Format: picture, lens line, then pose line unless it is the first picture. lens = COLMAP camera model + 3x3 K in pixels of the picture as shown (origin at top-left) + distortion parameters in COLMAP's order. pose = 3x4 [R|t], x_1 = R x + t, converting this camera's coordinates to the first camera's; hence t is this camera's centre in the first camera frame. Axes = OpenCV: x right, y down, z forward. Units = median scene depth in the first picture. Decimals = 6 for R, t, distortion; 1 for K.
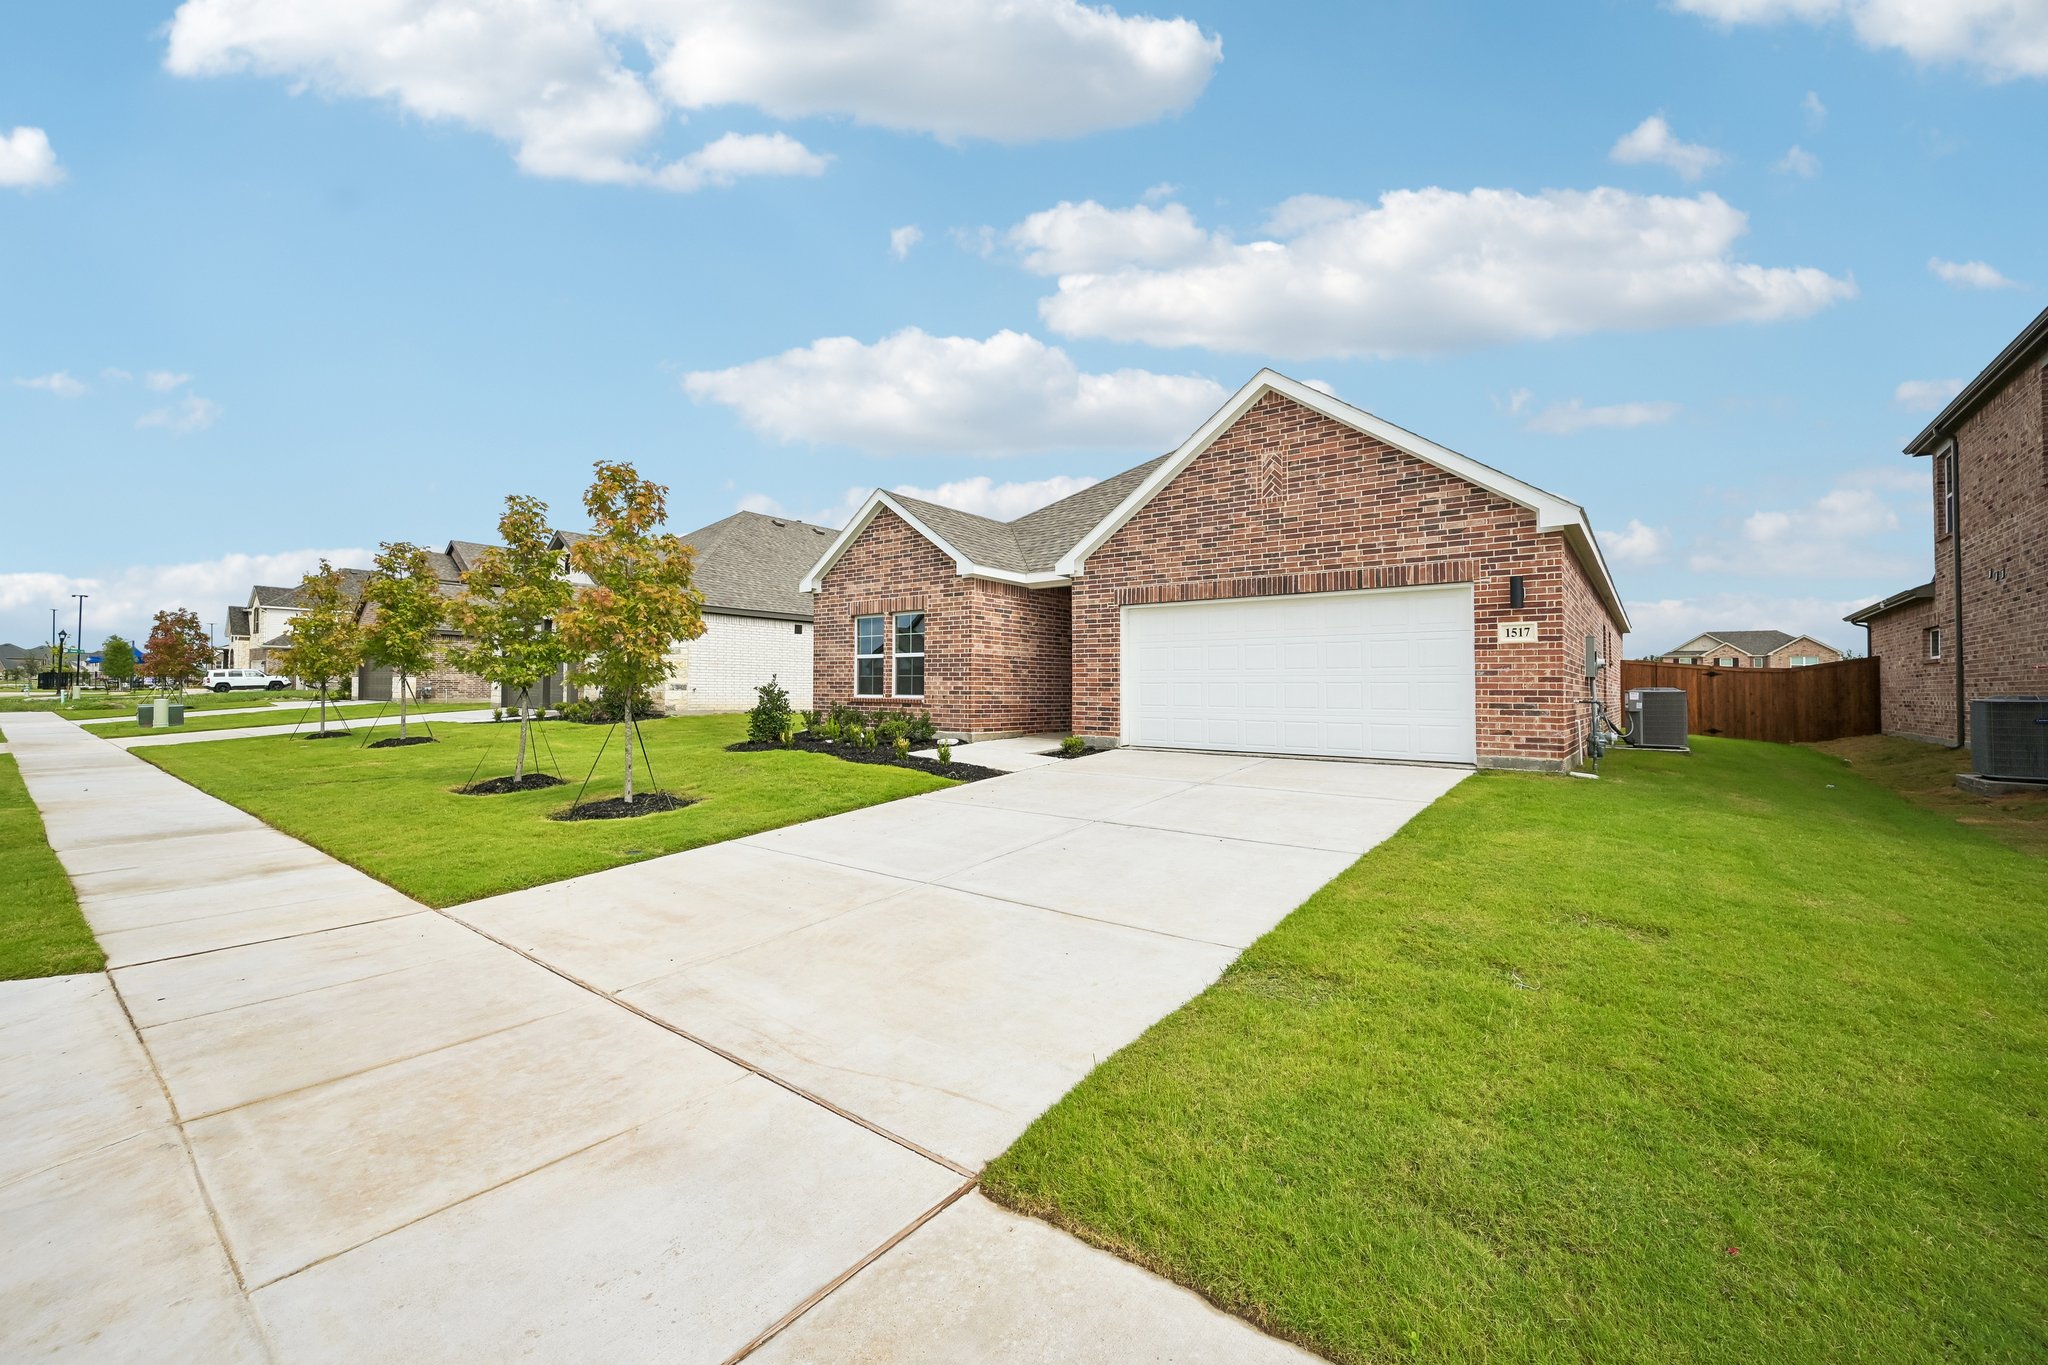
lens RADIAL K [[805.2, 0, 1027.0], [0, 805.2, 676.6], [0, 0, 1]] dist [0.000103, 0.000171]
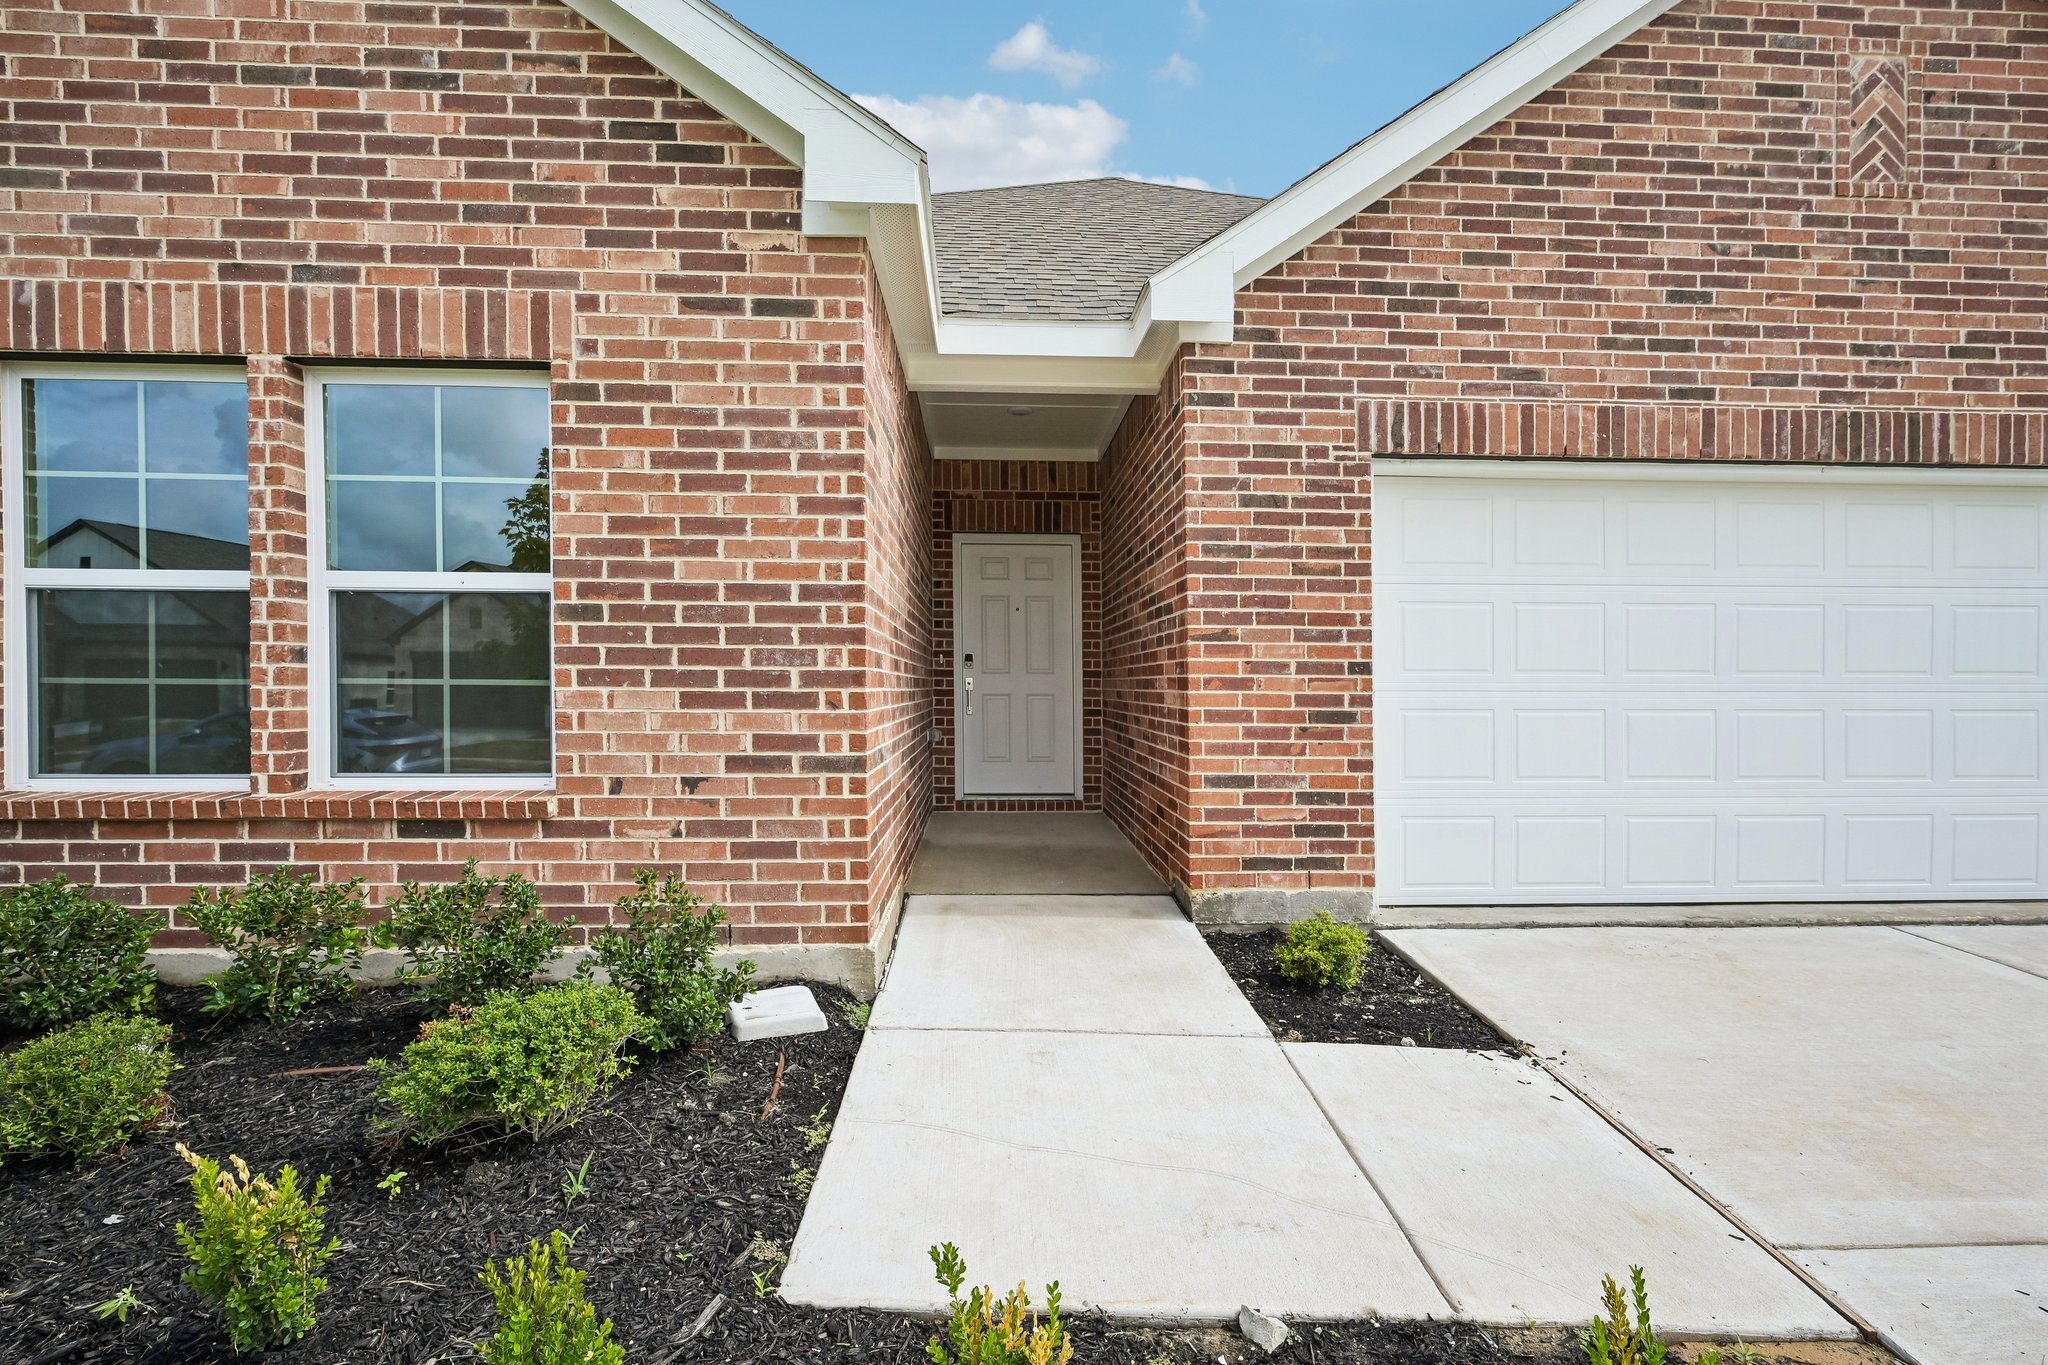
lens RADIAL K [[910.8, 0, 1026.7], [0, 910.8, 694.9], [0, 0, 1]] dist [0.000407, -0.000596]
pose [[0.755056, -0.011567, 0.655558, -0.204586], [-0.009836, 0.999532, 0.028964, -0.006717], [-0.655587, -0.028317, 0.754589, 0.802824]]
